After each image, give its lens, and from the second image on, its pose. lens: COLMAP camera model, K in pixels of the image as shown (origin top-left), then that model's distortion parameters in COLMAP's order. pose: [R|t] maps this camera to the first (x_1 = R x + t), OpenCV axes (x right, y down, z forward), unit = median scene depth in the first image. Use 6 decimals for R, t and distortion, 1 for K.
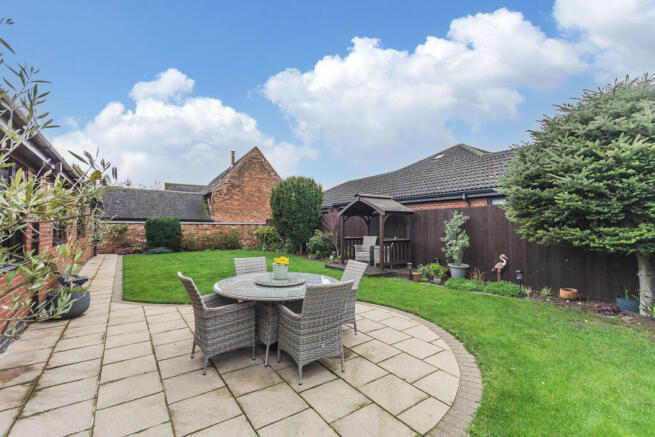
lens RADIAL K [[289.3, 0, 331.7], [0, 289.3, 226.6], [0, 0, 1]] dist [0.007703, -0.001350]
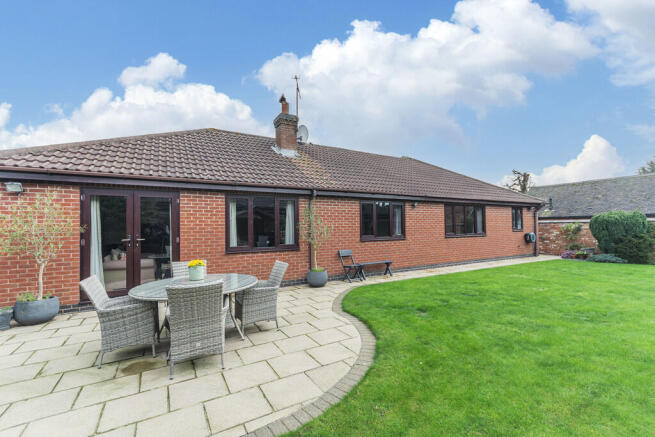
lens RADIAL K [[289.3, 0, 341.1], [0, 289.3, 226.8], [0, 0, 1]] dist [0.007703, -0.001350]
pose [[-0.080089, -0.003837, -0.996780, 0.752969], [0.011500, 0.999922, -0.004773, -0.006215], [0.996721, -0.011845, -0.080039, 1.427187]]
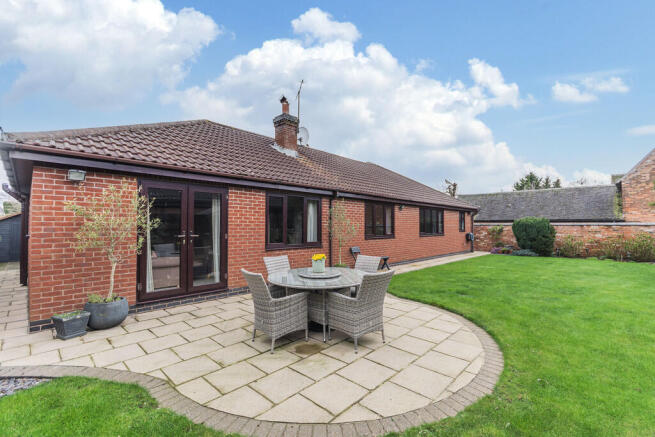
lens RADIAL K [[289.3, 0, 337.4], [0, 289.3, 224.0], [0, 0, 1]] dist [0.007703, -0.001350]
pose [[0.192632, -0.009548, -0.981225, 0.886469], [-0.003229, 0.999941, -0.010364, -0.004964], [0.981266, 0.005164, 0.192590, 0.741185]]
